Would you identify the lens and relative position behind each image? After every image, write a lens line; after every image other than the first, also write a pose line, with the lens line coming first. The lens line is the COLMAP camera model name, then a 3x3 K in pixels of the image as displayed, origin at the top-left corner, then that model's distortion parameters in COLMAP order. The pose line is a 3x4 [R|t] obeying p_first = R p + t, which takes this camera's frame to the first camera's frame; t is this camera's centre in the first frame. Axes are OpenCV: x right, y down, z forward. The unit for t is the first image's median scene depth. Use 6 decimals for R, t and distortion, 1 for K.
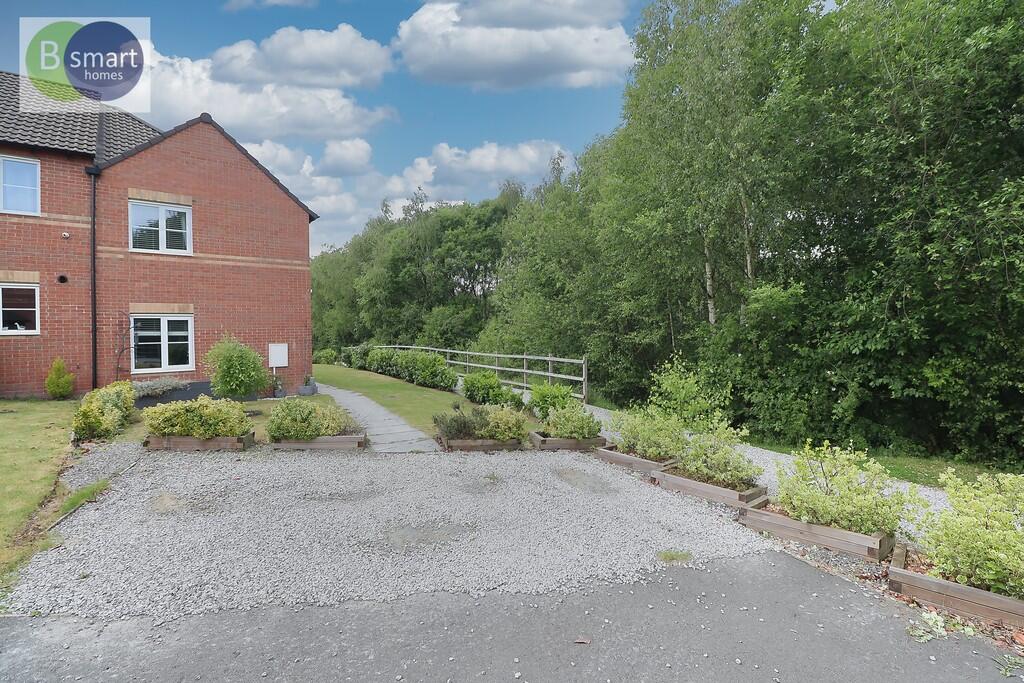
lens RADIAL K [[478.0, 0, 512.6], [0, 478.0, 337.6], [0, 0, 1]] dist [-0.014551, -0.003023]
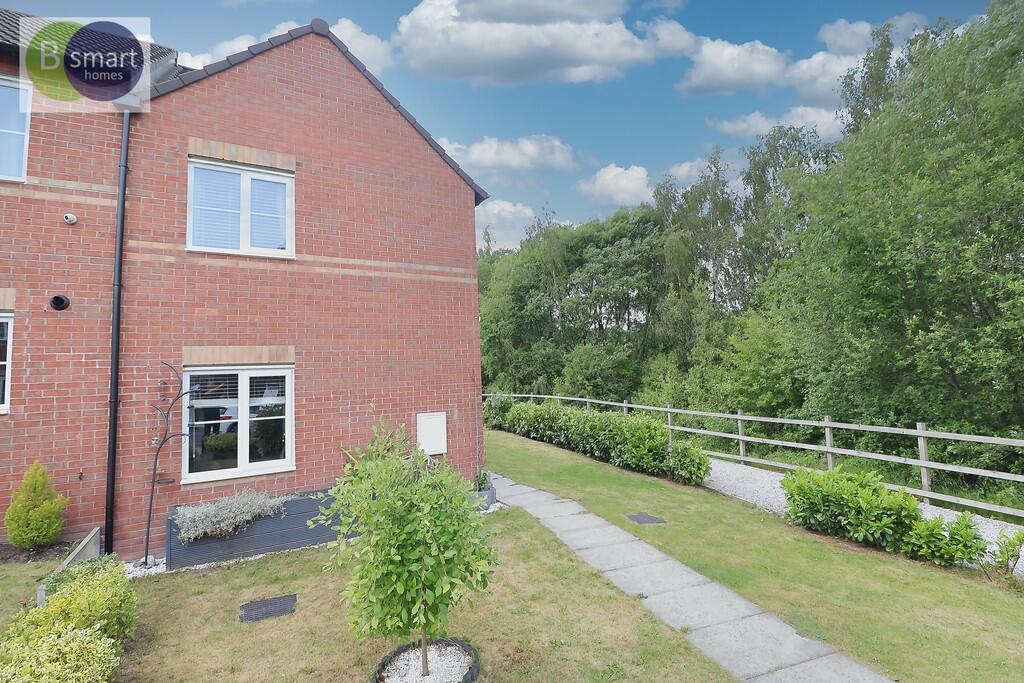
lens RADIAL K [[478.0, 0, 511.3], [0, 478.0, 339.0], [0, 0, 1]] dist [-0.014551, -0.003023]
pose [[0.986954, -0.029558, -0.158266, -0.349115], [0.017321, 0.996791, -0.078148, -0.032339], [0.160068, 0.074387, 0.984299, 0.513917]]
